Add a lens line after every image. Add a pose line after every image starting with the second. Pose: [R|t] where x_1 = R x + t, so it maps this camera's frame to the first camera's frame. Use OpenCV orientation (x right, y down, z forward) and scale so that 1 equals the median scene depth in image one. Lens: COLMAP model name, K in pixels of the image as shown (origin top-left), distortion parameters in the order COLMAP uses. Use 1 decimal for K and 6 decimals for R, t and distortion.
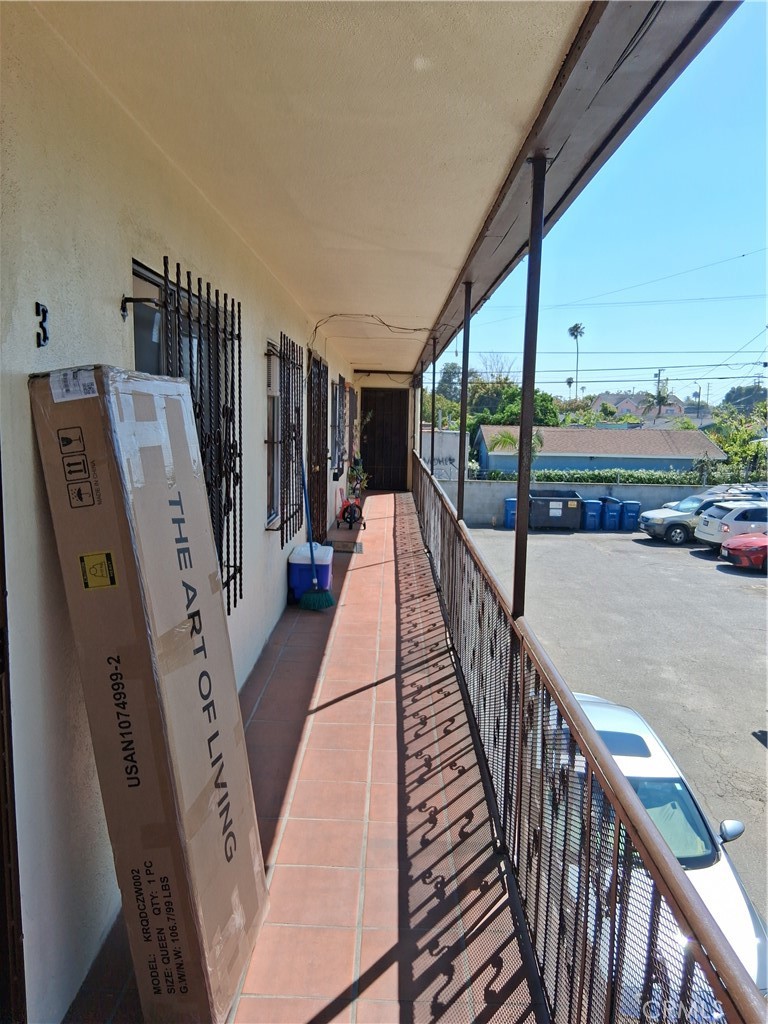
lens RADIAL K [[786.4, 0, 384.0], [0, 786.4, 512.0], [0, 0, 1]] dist [0.134378, -0.206946]
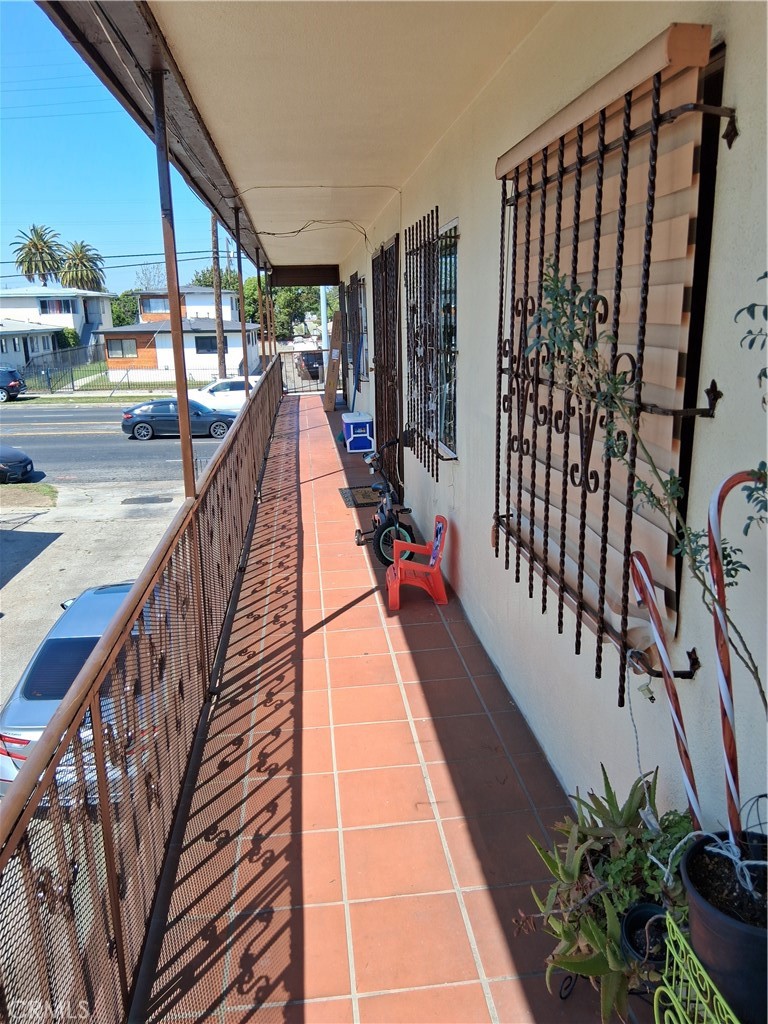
lens RADIAL K [[786.4, 0, 384.0], [0, 786.4, 512.0], [0, 0, 1]] dist [0.134378, -0.206946]
pose [[-0.993900, 0.017853, -0.108829, 0.017527], [-0.025572, 0.922608, 0.384890, -0.247189], [0.107278, 0.385325, -0.916524, 1.746587]]
